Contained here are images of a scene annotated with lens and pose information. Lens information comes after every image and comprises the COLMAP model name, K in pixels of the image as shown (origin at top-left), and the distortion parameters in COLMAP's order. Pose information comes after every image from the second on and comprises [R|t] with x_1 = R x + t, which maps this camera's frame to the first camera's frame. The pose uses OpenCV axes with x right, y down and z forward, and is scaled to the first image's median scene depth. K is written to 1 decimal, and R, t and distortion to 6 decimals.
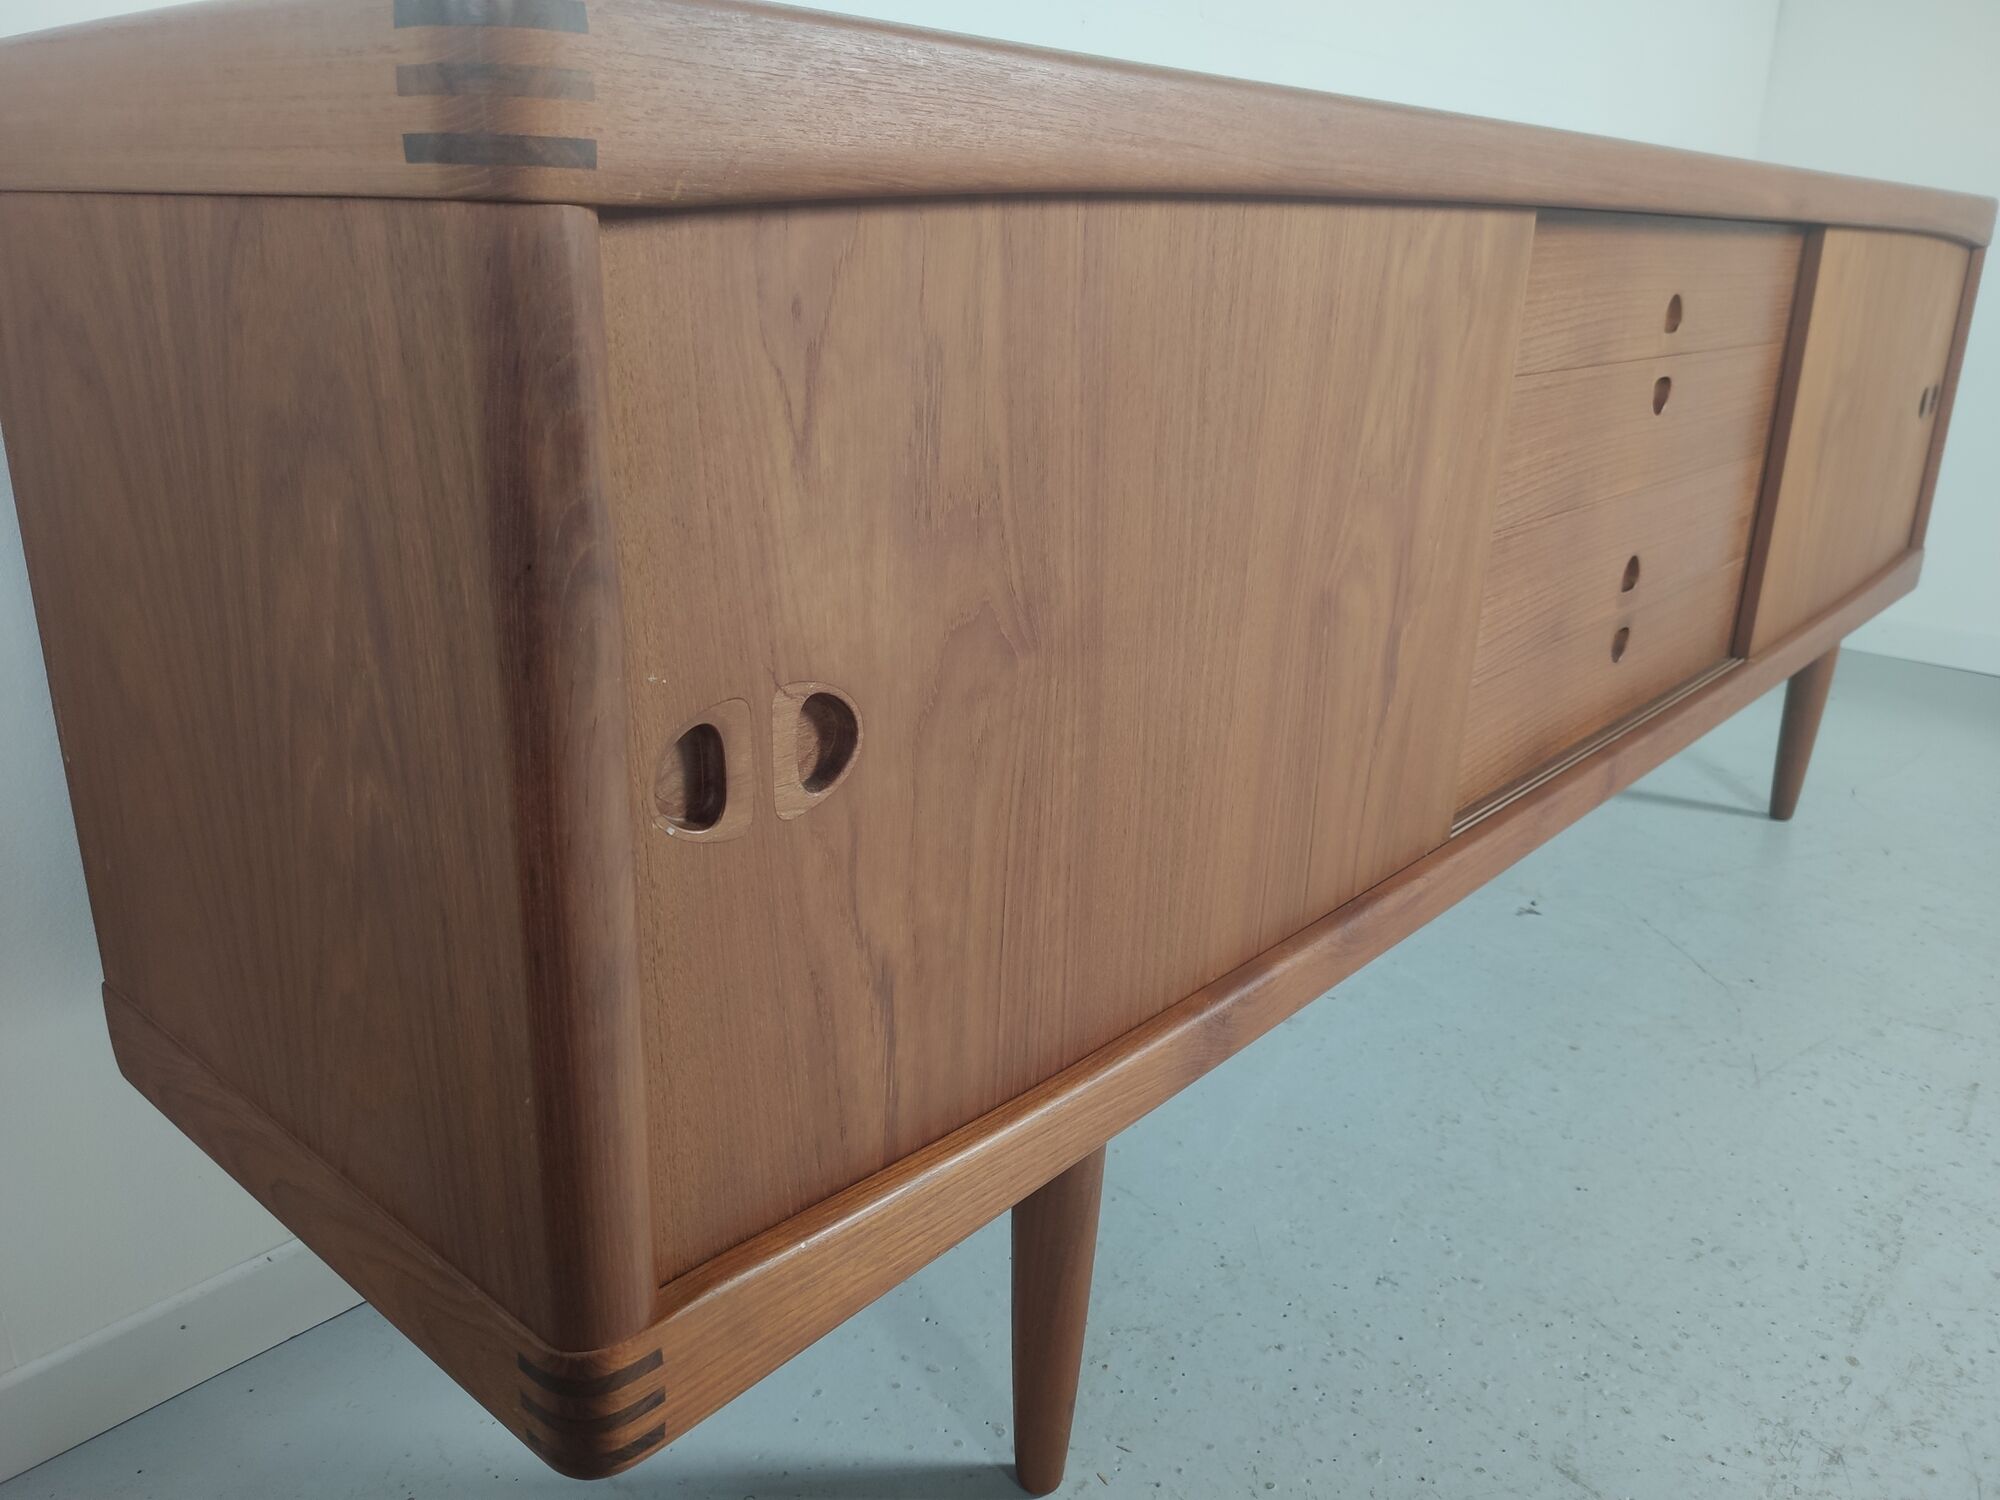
lens RADIAL K [[1520.7, 0, 1001.8], [0, 1520.7, 755.8], [0, 0, 1]] dist [0.052640, -0.062731]
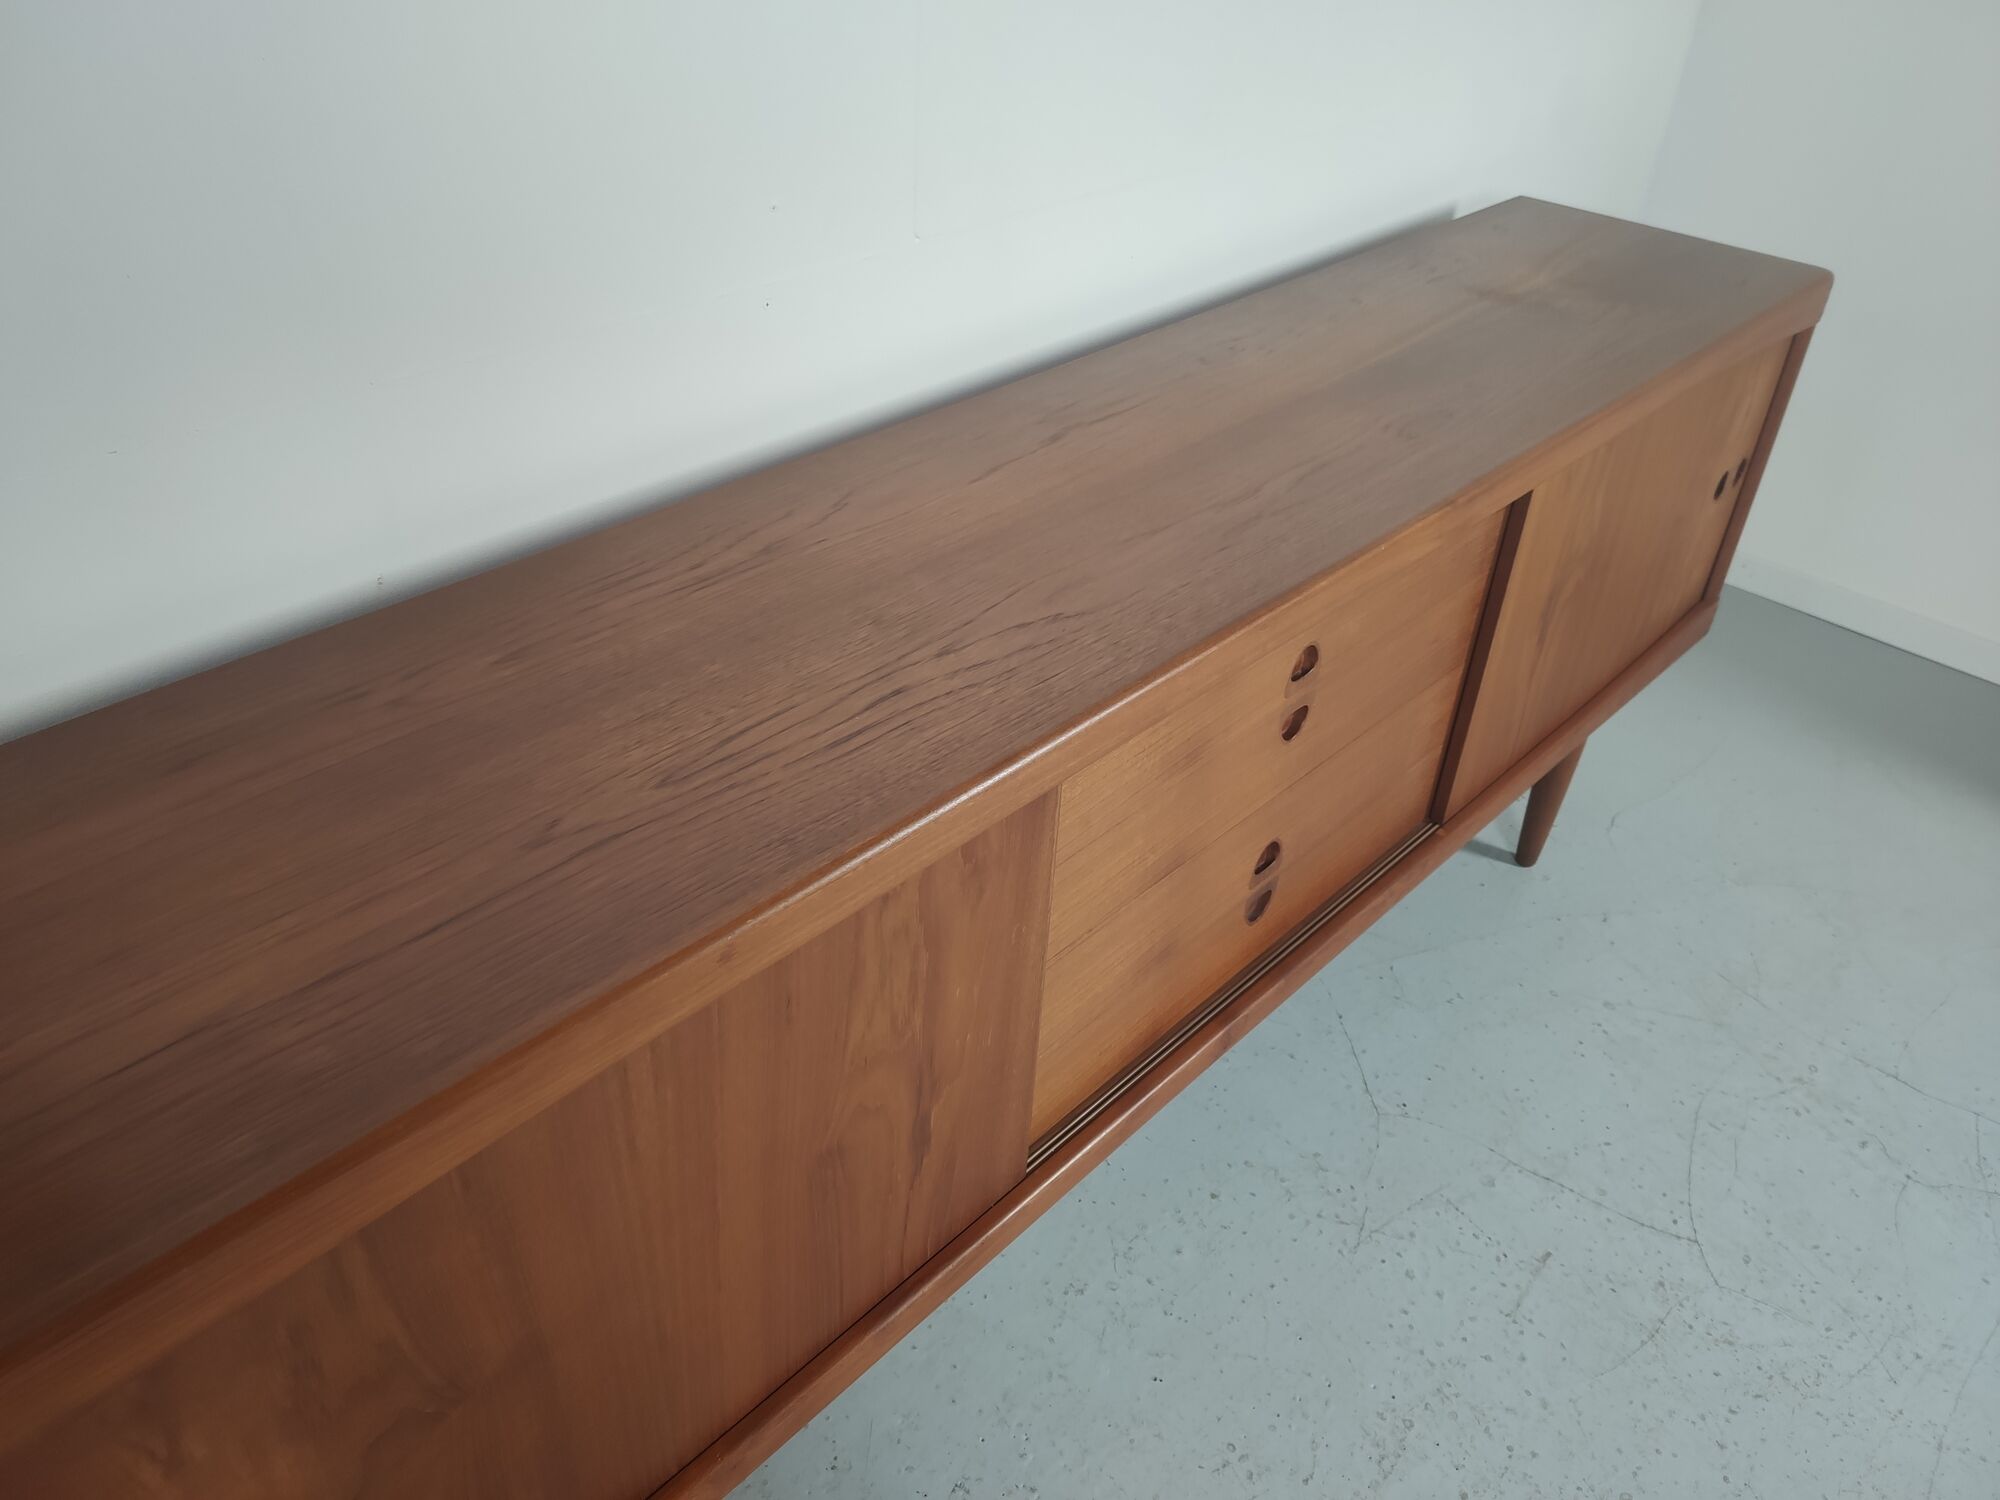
lens RADIAL K [[1506.7, 0, 992.2], [0, 1506.7, 761.4], [0, 0, 1]] dist [0.088649, -0.142321]
pose [[0.999018, 0.040298, -0.018435, 0.425624], [-0.033571, 0.959777, 0.278749, -0.877081], [0.028926, -0.277856, 0.960187, -0.034431]]
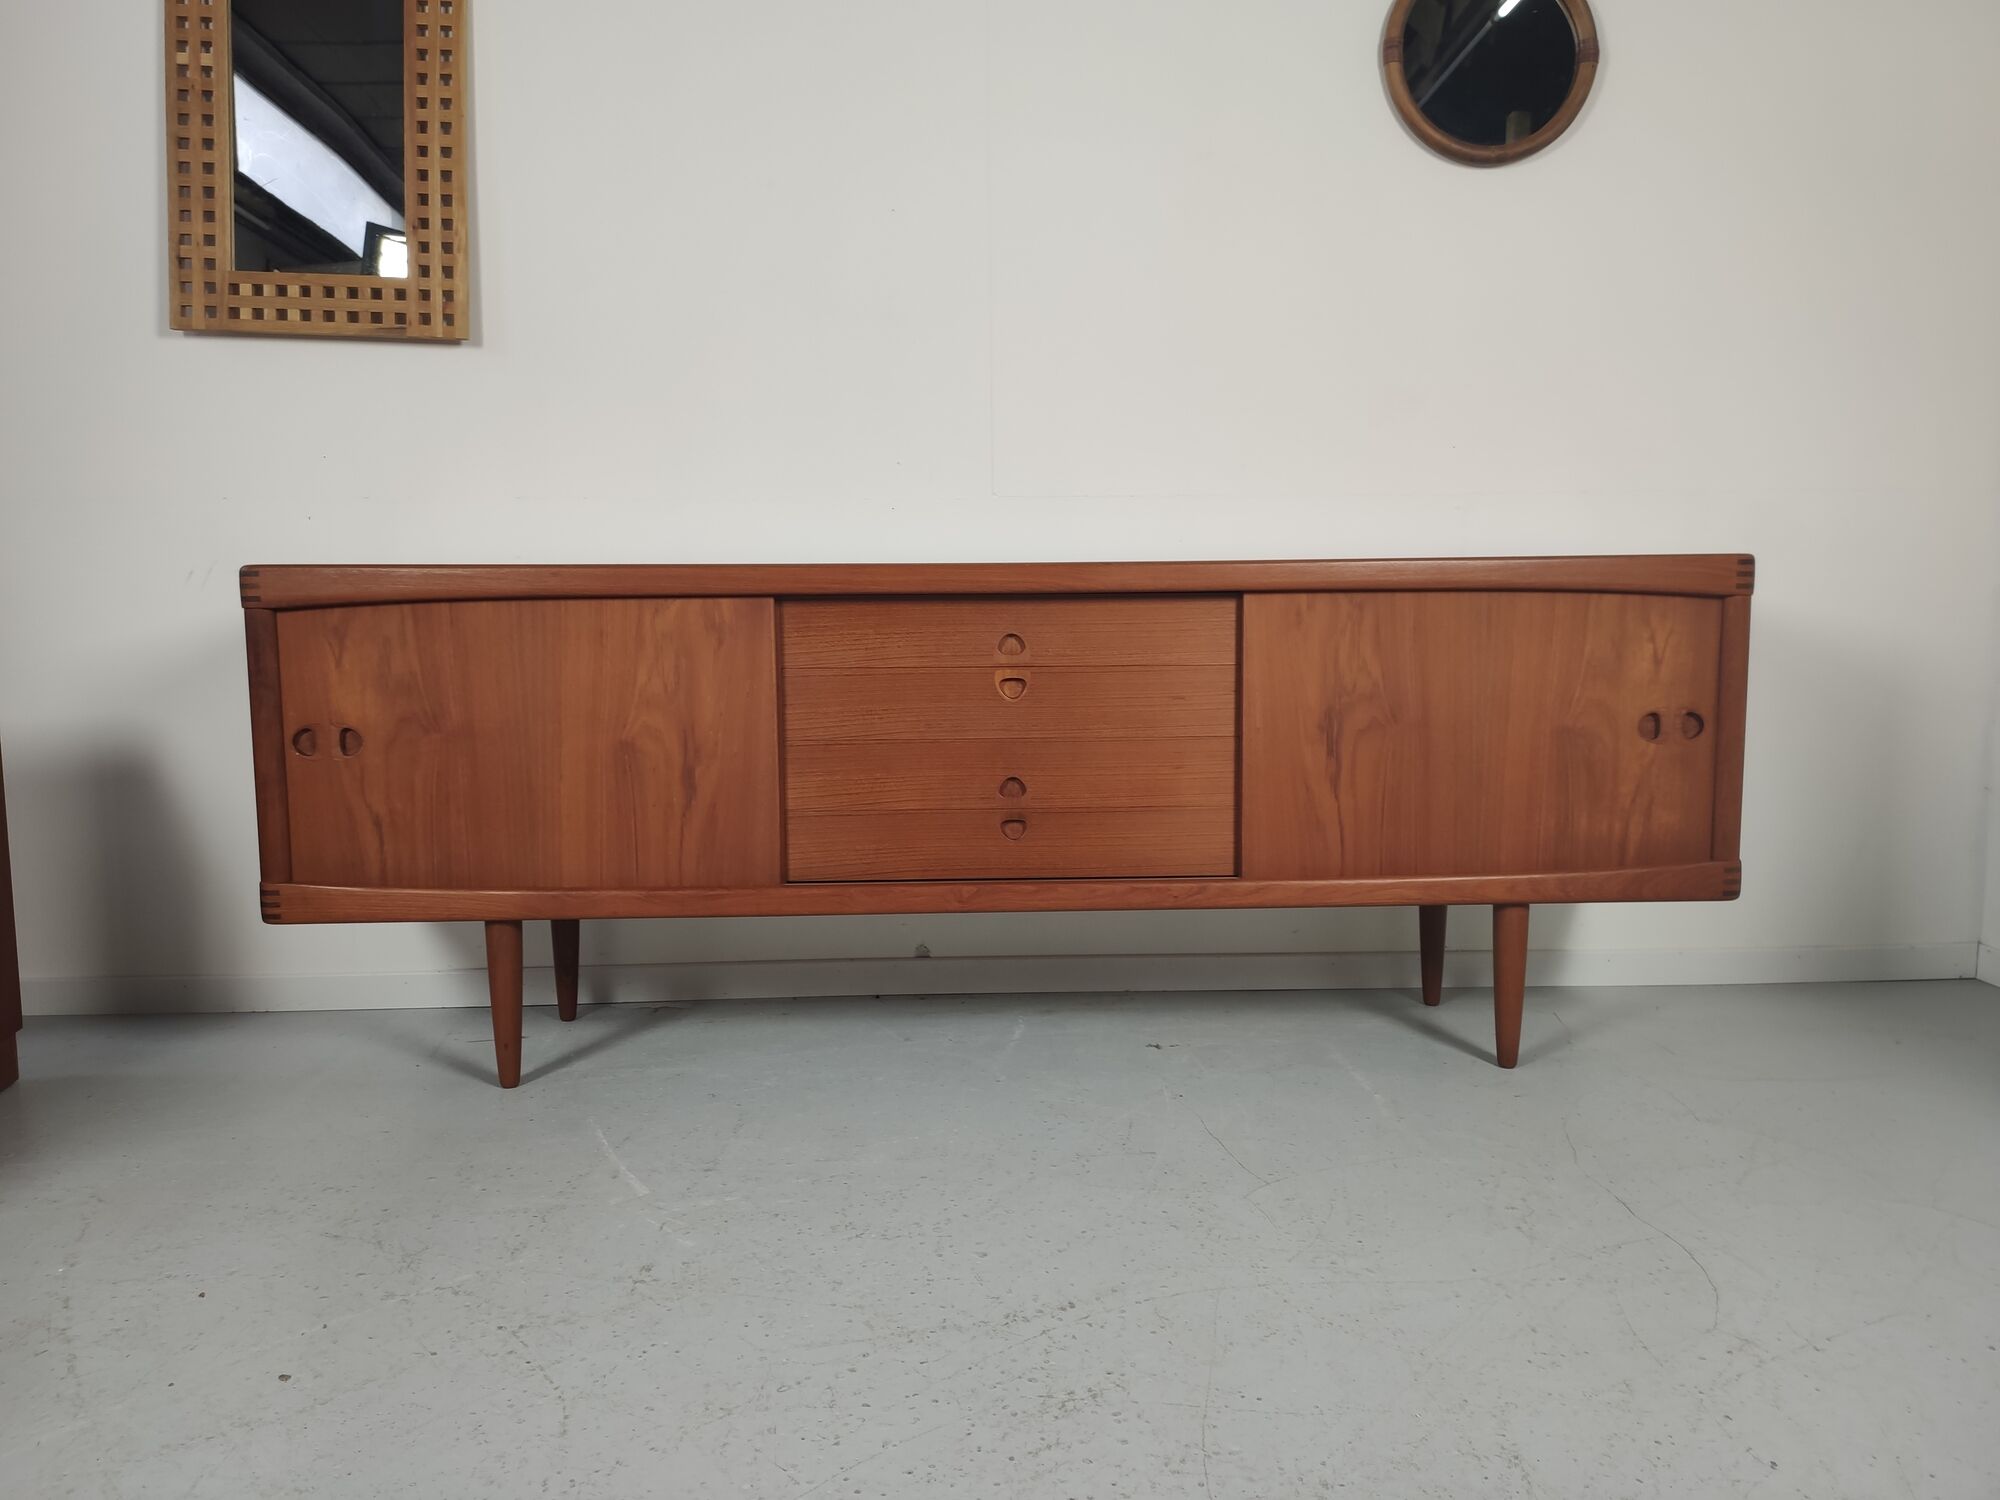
lens RADIAL K [[1506.7, 0, 992.2], [0, 1506.7, 761.4], [0, 0, 1]] dist [0.088649, -0.142321]
pose [[0.689321, 0.045345, -0.723036, 3.013242], [-0.214551, 0.966045, -0.143961, 0.193533], [0.691957, 0.254363, 0.675644, -0.342072]]
